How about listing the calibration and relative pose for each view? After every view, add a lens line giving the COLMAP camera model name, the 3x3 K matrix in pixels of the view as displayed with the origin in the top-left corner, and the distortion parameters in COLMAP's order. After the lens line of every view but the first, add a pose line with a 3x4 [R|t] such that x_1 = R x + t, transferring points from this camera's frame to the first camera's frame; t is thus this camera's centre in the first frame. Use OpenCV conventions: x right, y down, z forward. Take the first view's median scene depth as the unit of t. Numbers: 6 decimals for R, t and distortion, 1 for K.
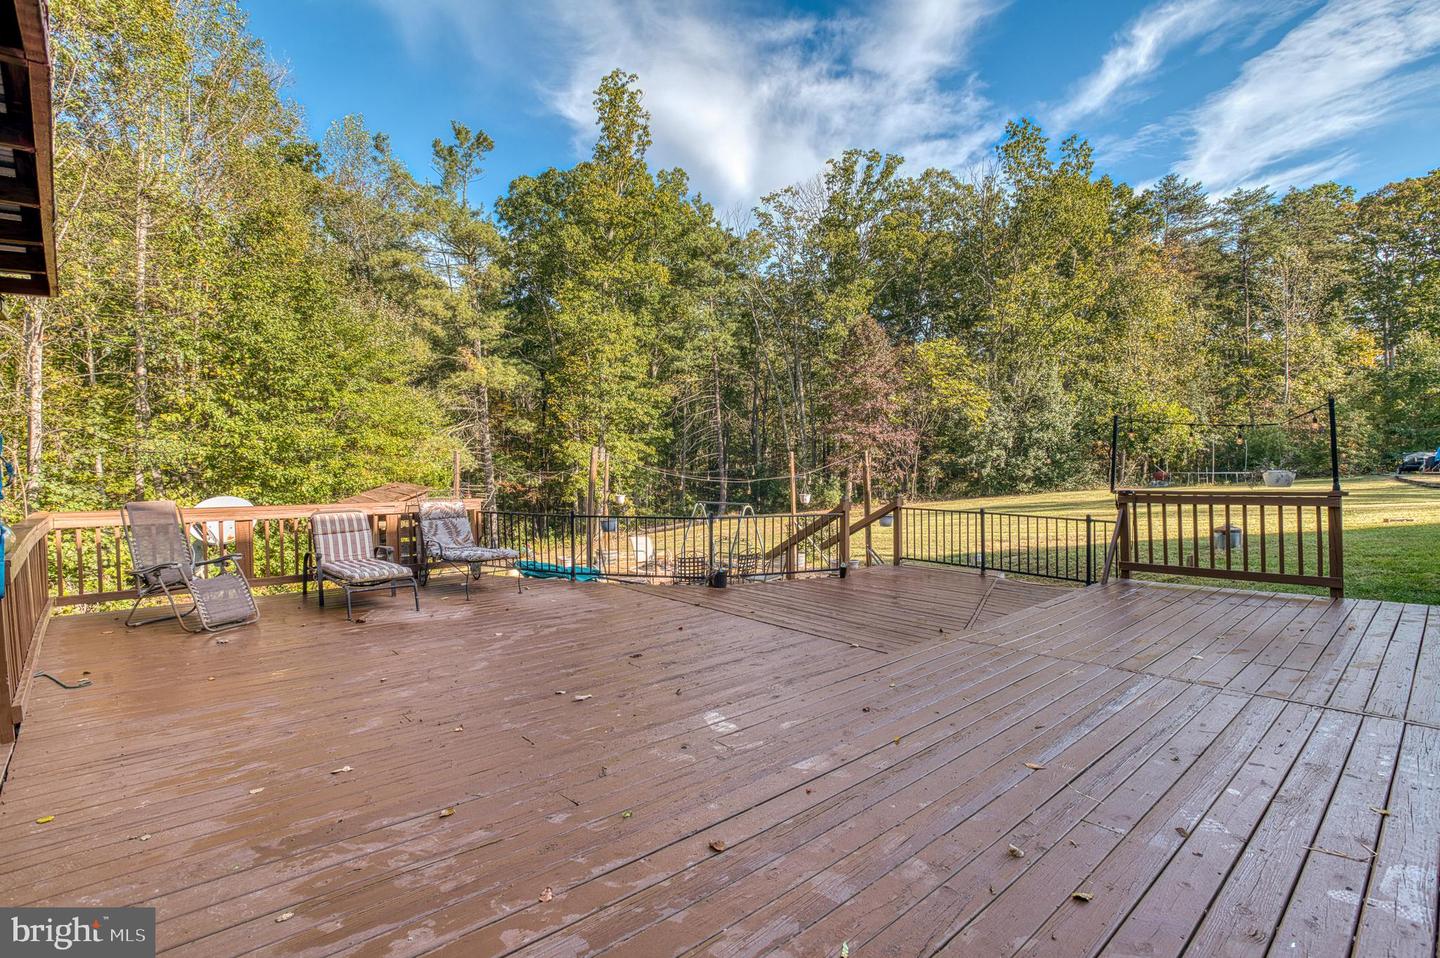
lens RADIAL K [[702.4, 0, 716.4], [0, 702.4, 482.5], [0, 0, 1]] dist [-0.034576, 0.003732]
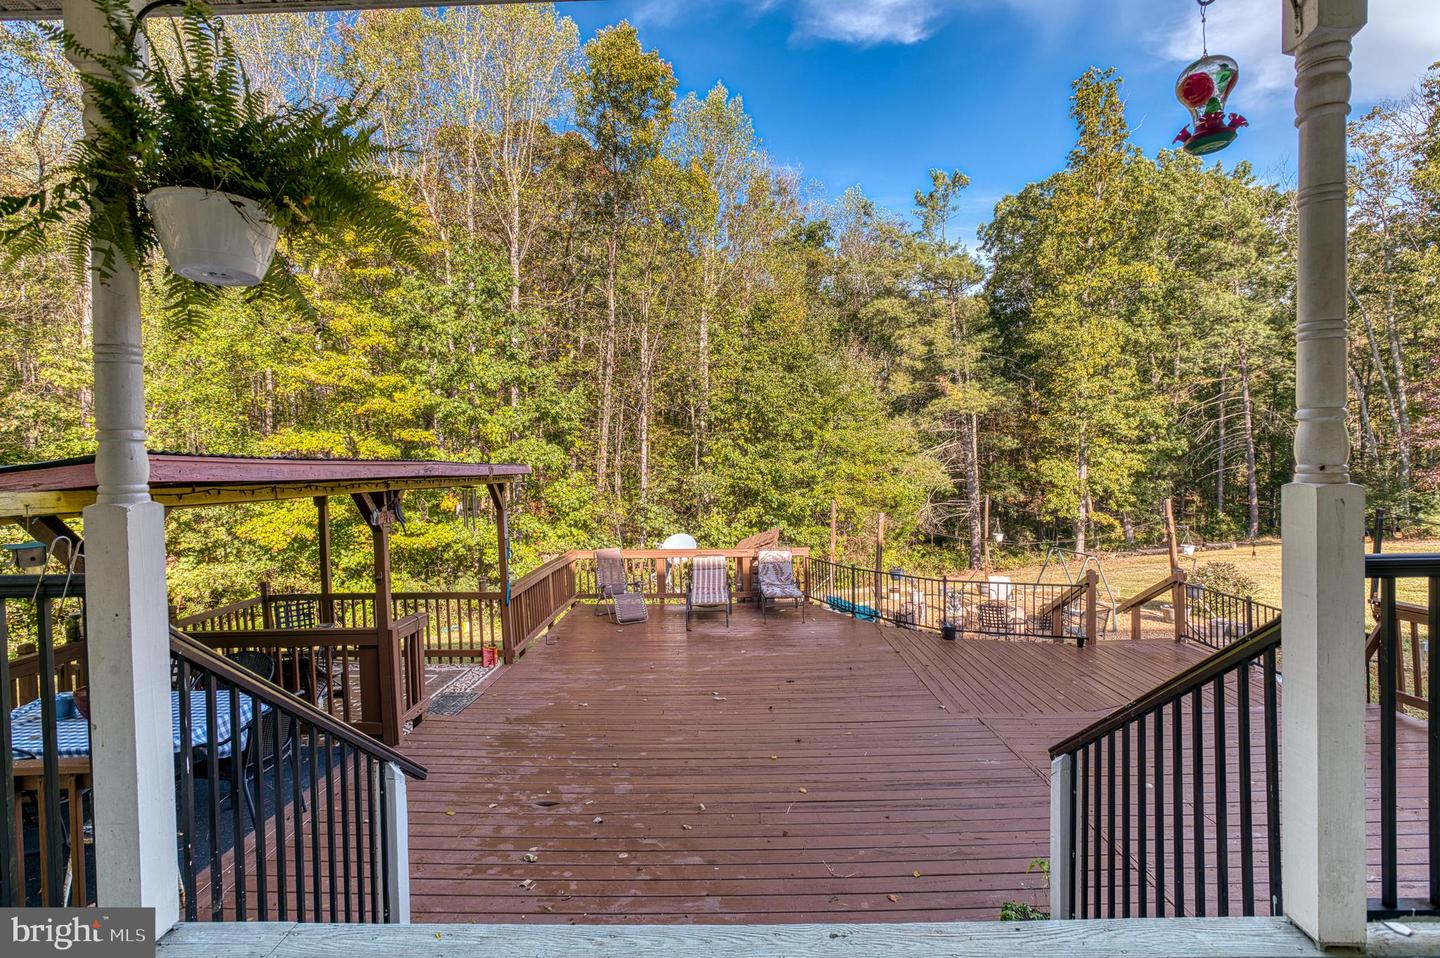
lens RADIAL K [[702.4, 0, 716.7], [0, 702.4, 468.1], [0, 0, 1]] dist [-0.034576, 0.003732]
pose [[0.730766, -0.008460, -0.682576, 0.126659], [-0.004429, 0.999843, -0.017134, -0.029177], [0.682614, 0.015544, 0.730614, -0.033262]]
